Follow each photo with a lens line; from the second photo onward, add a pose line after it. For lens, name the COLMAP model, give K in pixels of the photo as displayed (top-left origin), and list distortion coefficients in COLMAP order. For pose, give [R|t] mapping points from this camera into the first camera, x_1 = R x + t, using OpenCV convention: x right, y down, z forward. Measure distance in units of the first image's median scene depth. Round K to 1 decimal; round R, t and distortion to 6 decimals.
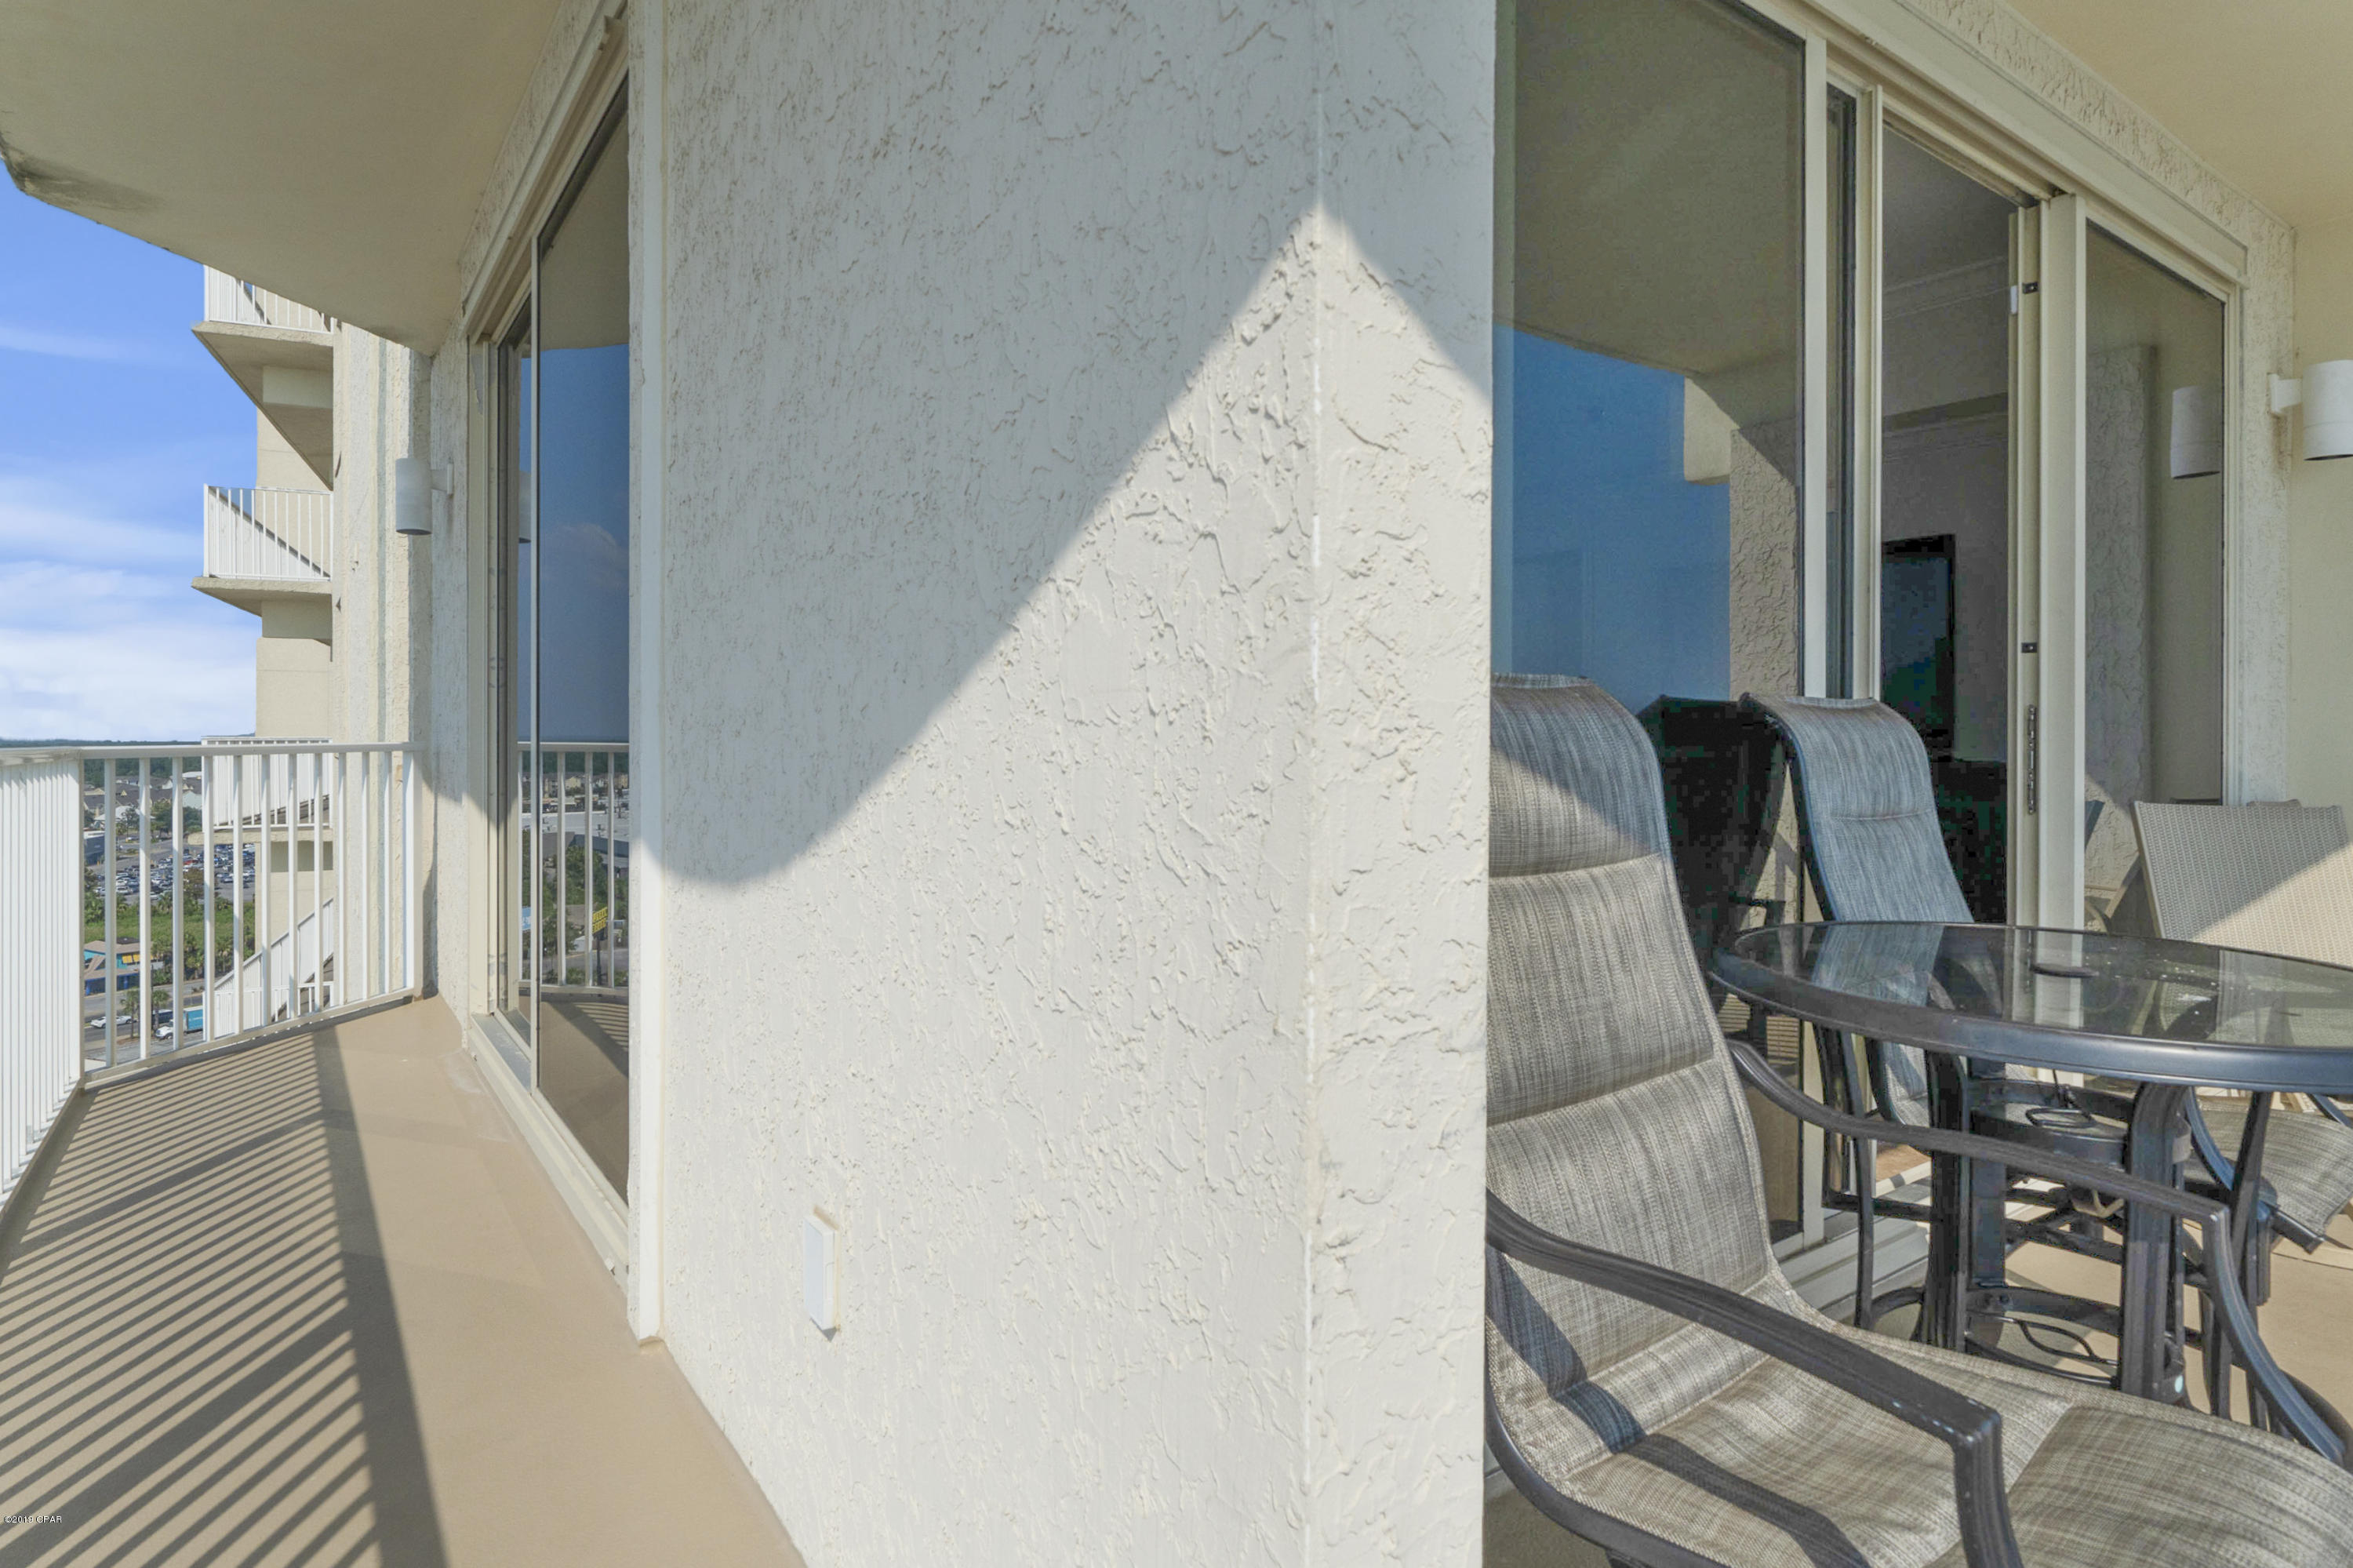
lens RADIAL K [[1241.7, 0, 1099.7], [0, 1241.7, 739.8], [0, 0, 1]] dist [-0.003183, -0.000615]
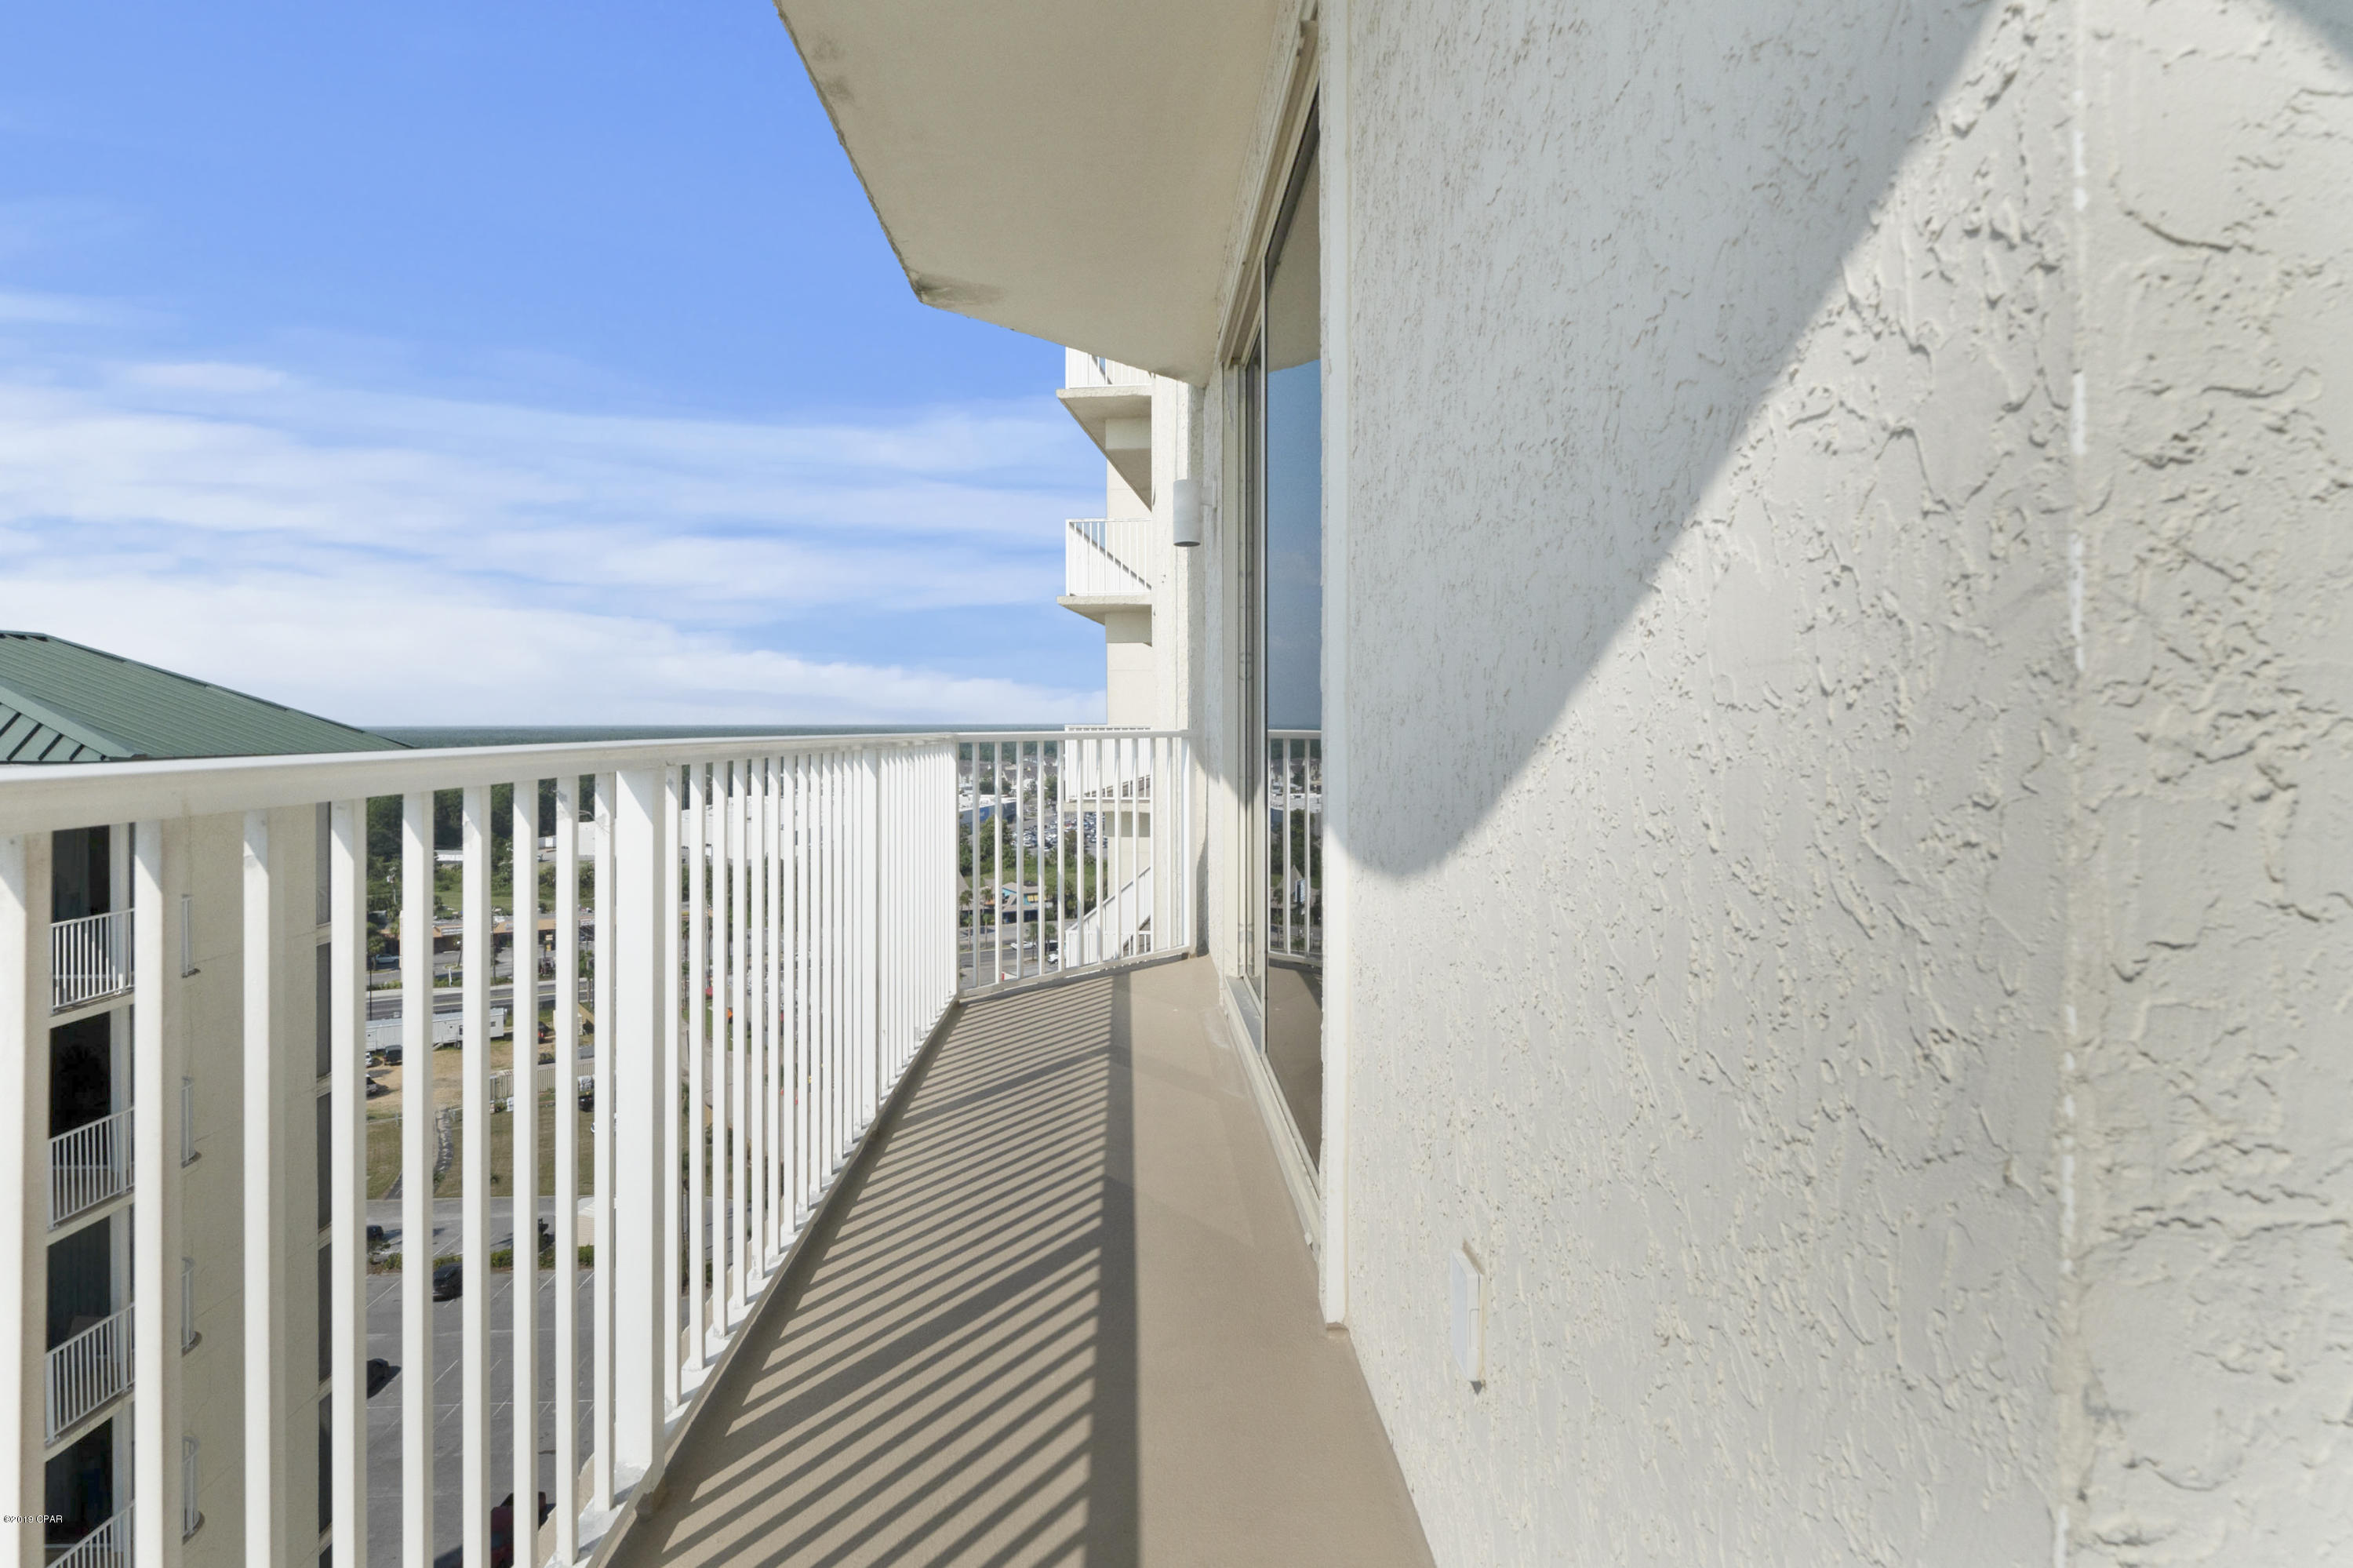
lens RADIAL K [[1222.5, 0, 1181.3], [0, 1222.5, 726.3], [0, 0, 1]] dist [-0.003586, -0.002450]
pose [[0.857250, 0.001627, -0.514898, 0.090639], [-0.002407, 0.999997, -0.000848, -0.000443], [0.514895, 0.001967, 0.857251, 0.210071]]
